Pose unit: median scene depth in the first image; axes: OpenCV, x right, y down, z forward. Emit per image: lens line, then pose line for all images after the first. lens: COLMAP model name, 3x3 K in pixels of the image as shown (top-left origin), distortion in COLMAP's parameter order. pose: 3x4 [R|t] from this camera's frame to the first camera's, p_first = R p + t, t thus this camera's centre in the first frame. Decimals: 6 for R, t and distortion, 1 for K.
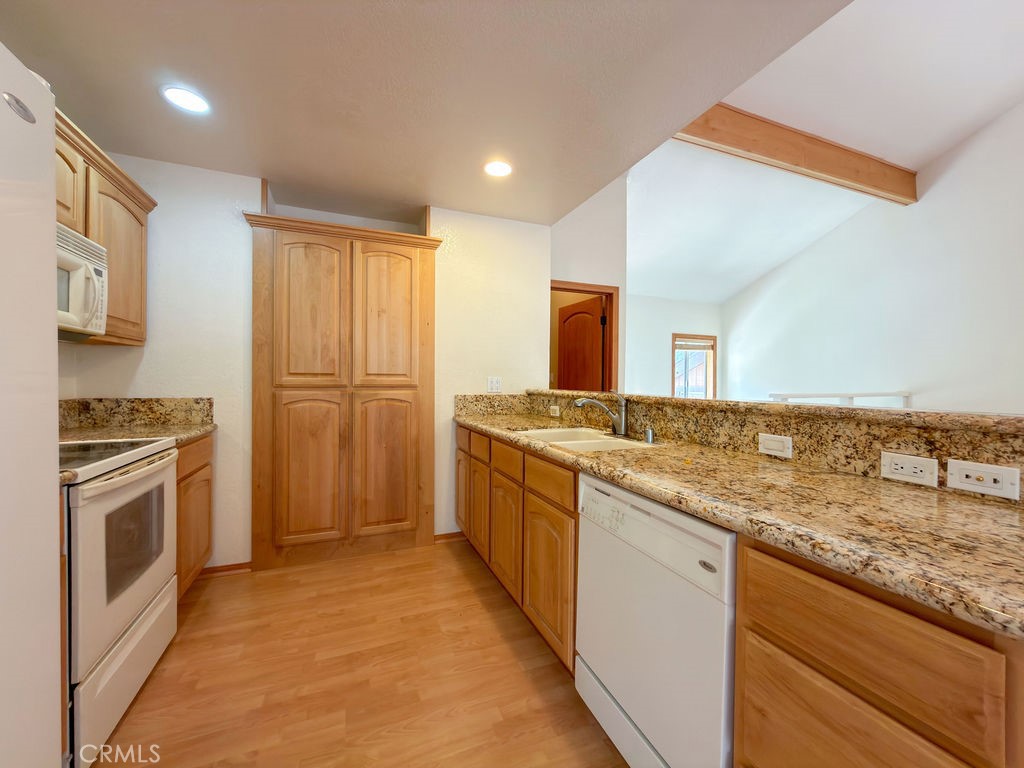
lens RADIAL K [[408.3, 0, 512.3], [0, 408.3, 383.4], [0, 0, 1]] dist [-0.001945, 0.000113]
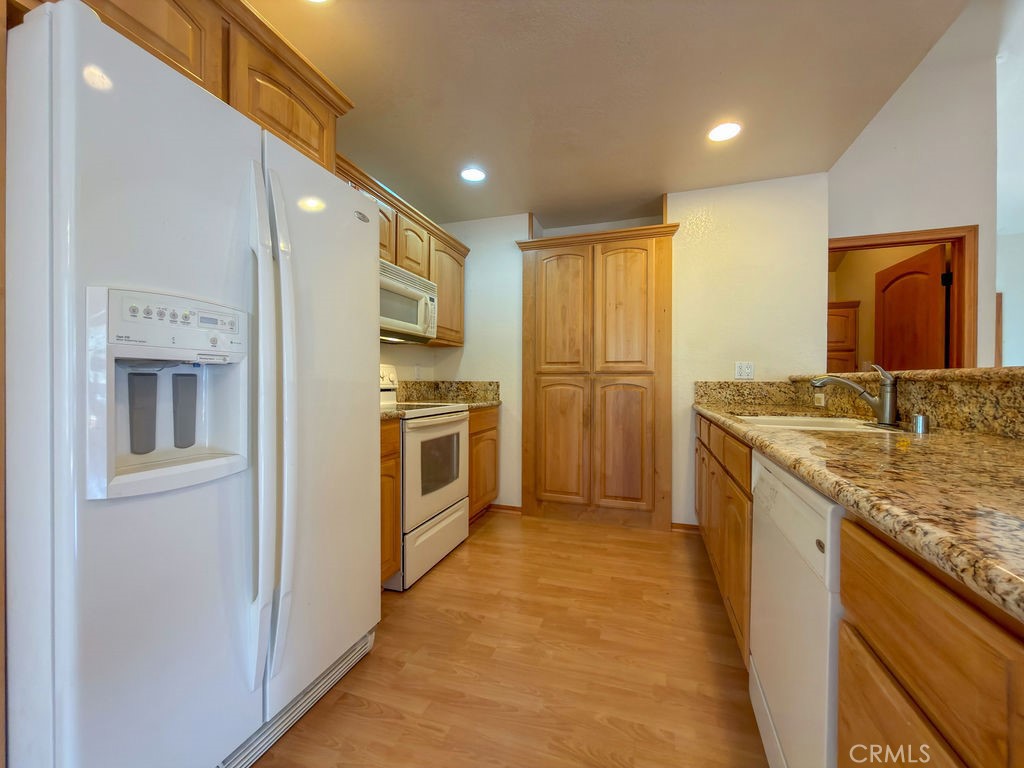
lens RADIAL K [[408.3, 0, 509.4], [0, 408.3, 383.5], [0, 0, 1]] dist [-0.001945, 0.000113]
pose [[0.748982, -0.000027, -0.662590, 0.224314], [-0.004305, 0.999979, -0.004908, 0.052831], [0.662576, 0.006528, 0.748966, -0.011031]]
